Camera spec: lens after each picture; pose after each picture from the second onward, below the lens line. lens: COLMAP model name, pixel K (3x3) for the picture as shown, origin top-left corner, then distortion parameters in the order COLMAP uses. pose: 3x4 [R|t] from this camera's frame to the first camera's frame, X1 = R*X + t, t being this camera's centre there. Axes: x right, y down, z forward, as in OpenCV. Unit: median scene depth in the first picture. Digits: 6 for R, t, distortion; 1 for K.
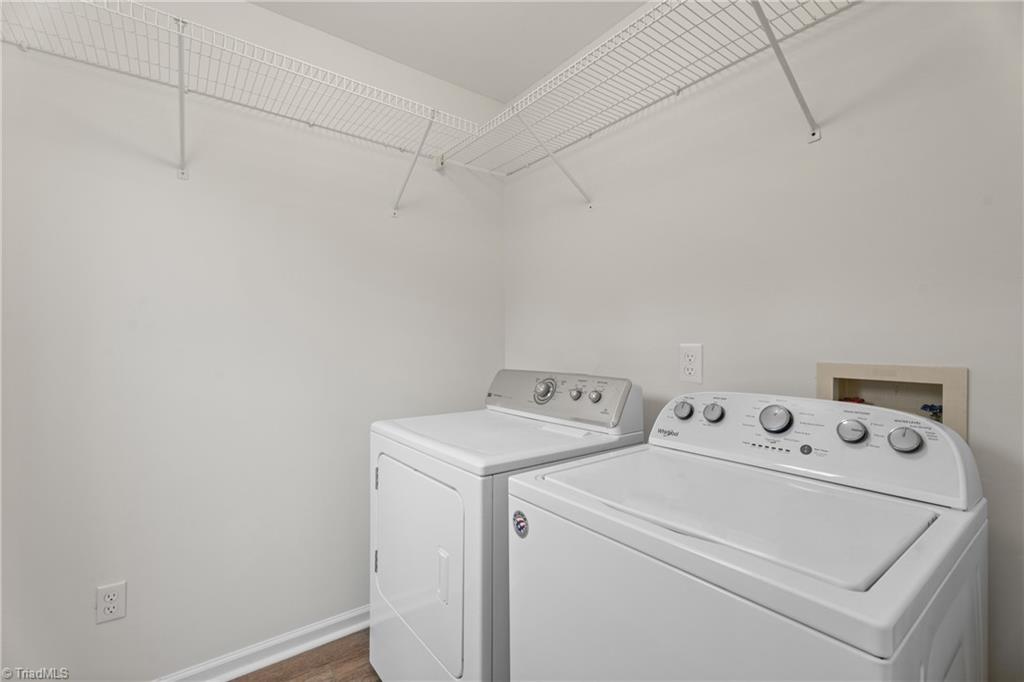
lens RADIAL K [[458.2, 0, 511.3], [0, 458.2, 337.7], [0, 0, 1]] dist [-0.001401, 0.000254]
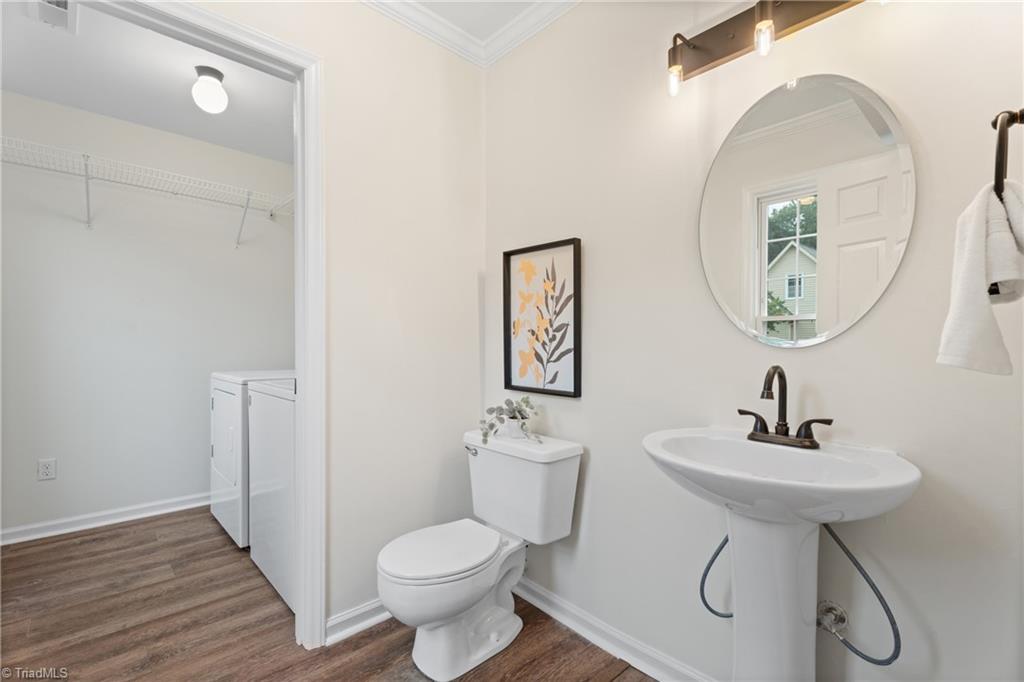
lens RADIAL K [[458.2, 0, 513.5], [0, 458.2, 346.0], [0, 0, 1]] dist [-0.001401, 0.000254]
pose [[0.993256, 0.000787, 0.115939, 0.660281], [-0.002476, 0.999893, 0.014420, 0.061200], [-0.115916, -0.014610, 0.993152, -0.889109]]
